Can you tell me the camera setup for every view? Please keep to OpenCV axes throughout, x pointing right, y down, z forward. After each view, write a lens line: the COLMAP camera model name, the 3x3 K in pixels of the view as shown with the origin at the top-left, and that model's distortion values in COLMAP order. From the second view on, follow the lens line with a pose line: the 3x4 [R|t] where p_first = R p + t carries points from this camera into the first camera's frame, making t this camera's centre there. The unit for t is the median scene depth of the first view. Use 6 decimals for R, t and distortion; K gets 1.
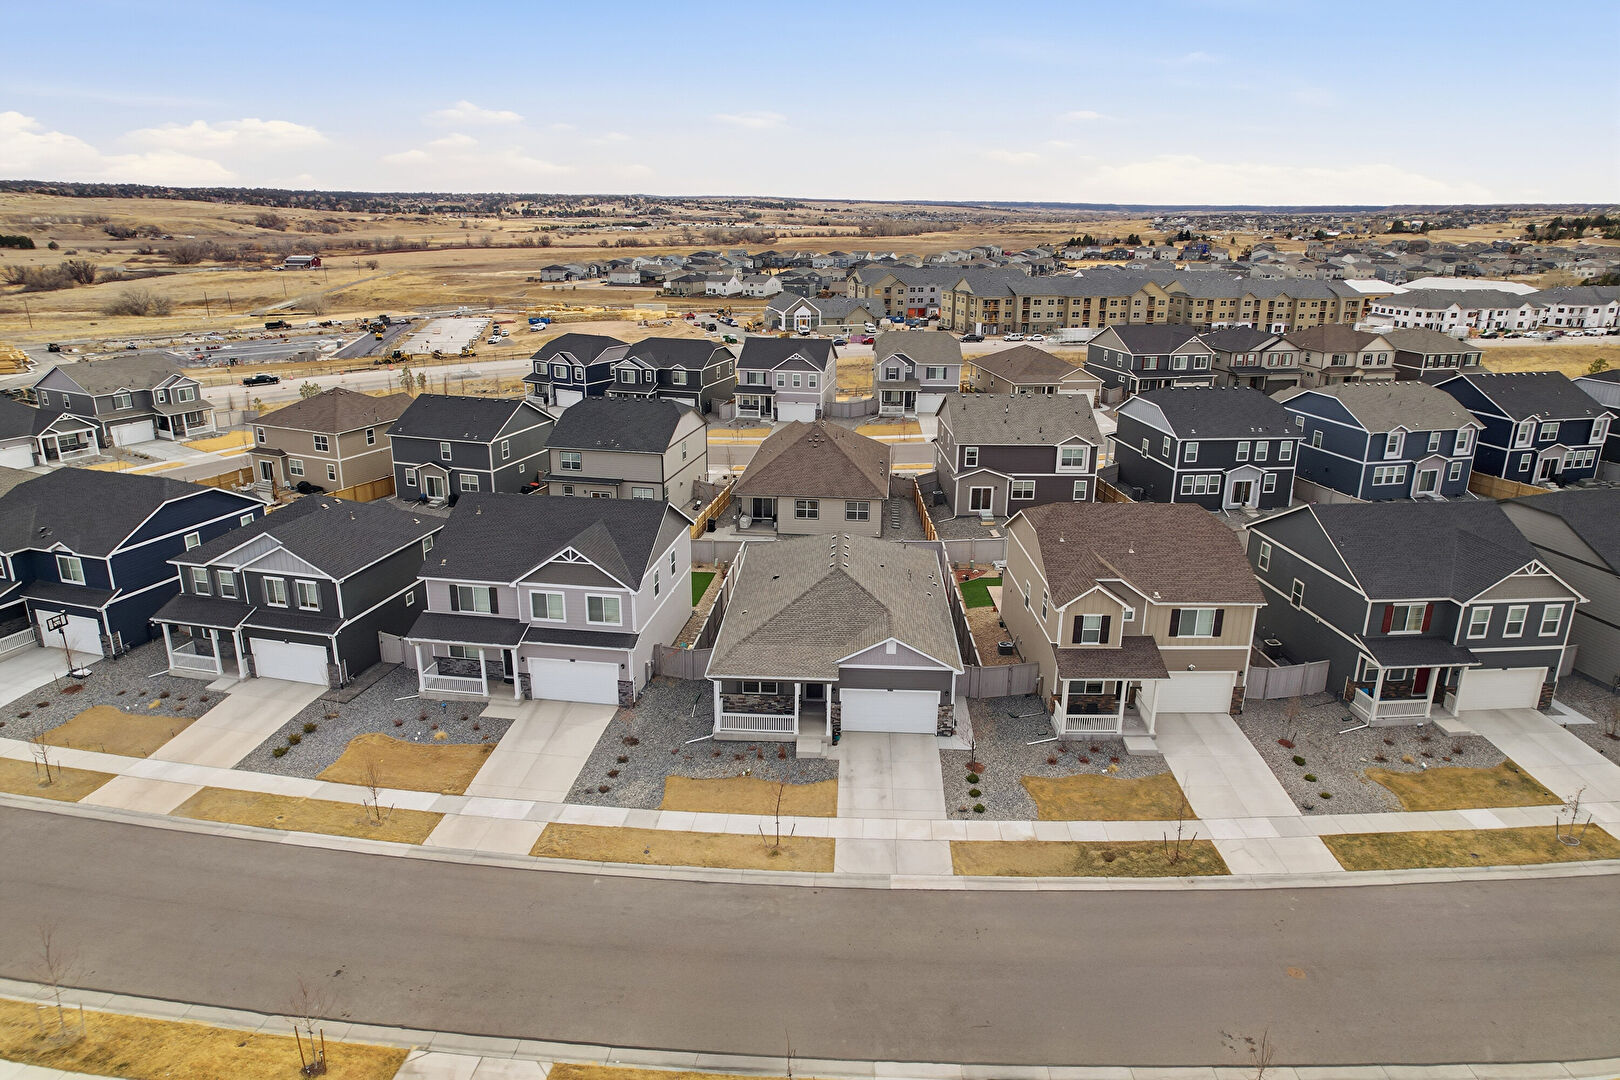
lens RADIAL K [[1029.3, 0, 812.1], [0, 1029.3, 529.8], [0, 0, 1]] dist [-0.078236, 0.068903]
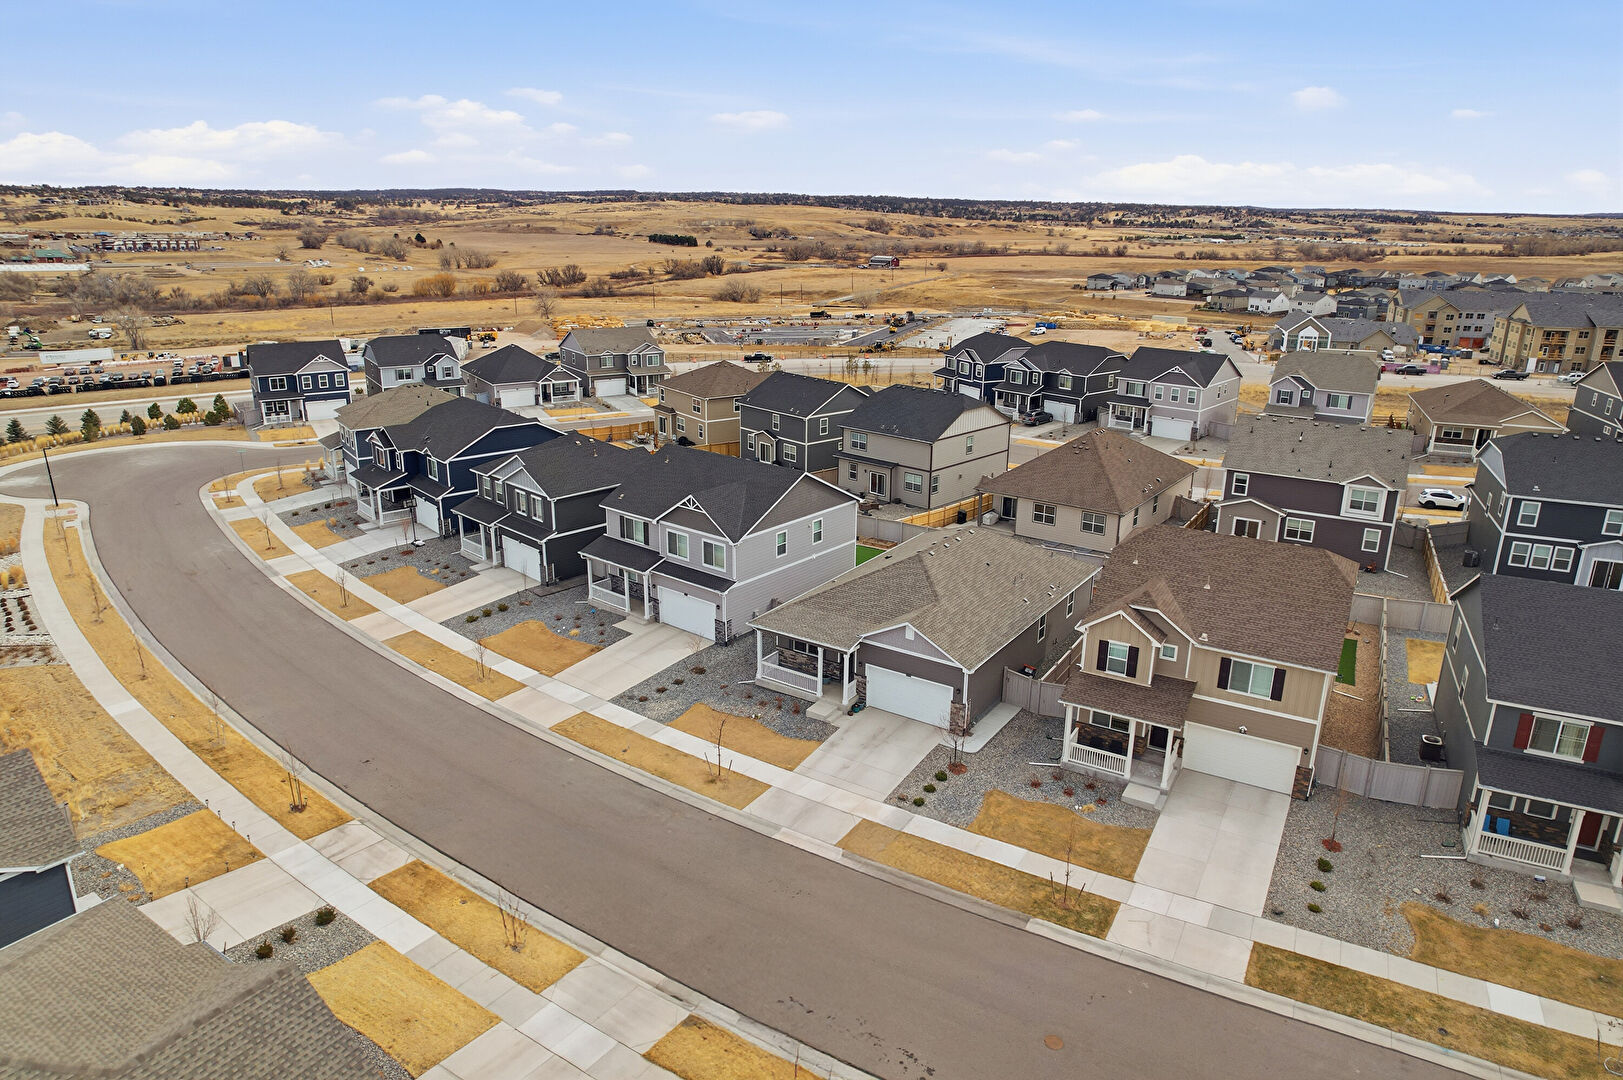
lens RADIAL K [[1034.8, 0, 819.5], [0, 1034.8, 538.9], [0, 0, 1]] dist [-0.081775, 0.072129]
pose [[0.856637, 0.154196, -0.492338, 0.338155], [-0.155171, 0.987111, 0.039168, -0.001895], [0.492032, 0.042844, 0.869522, 0.047235]]
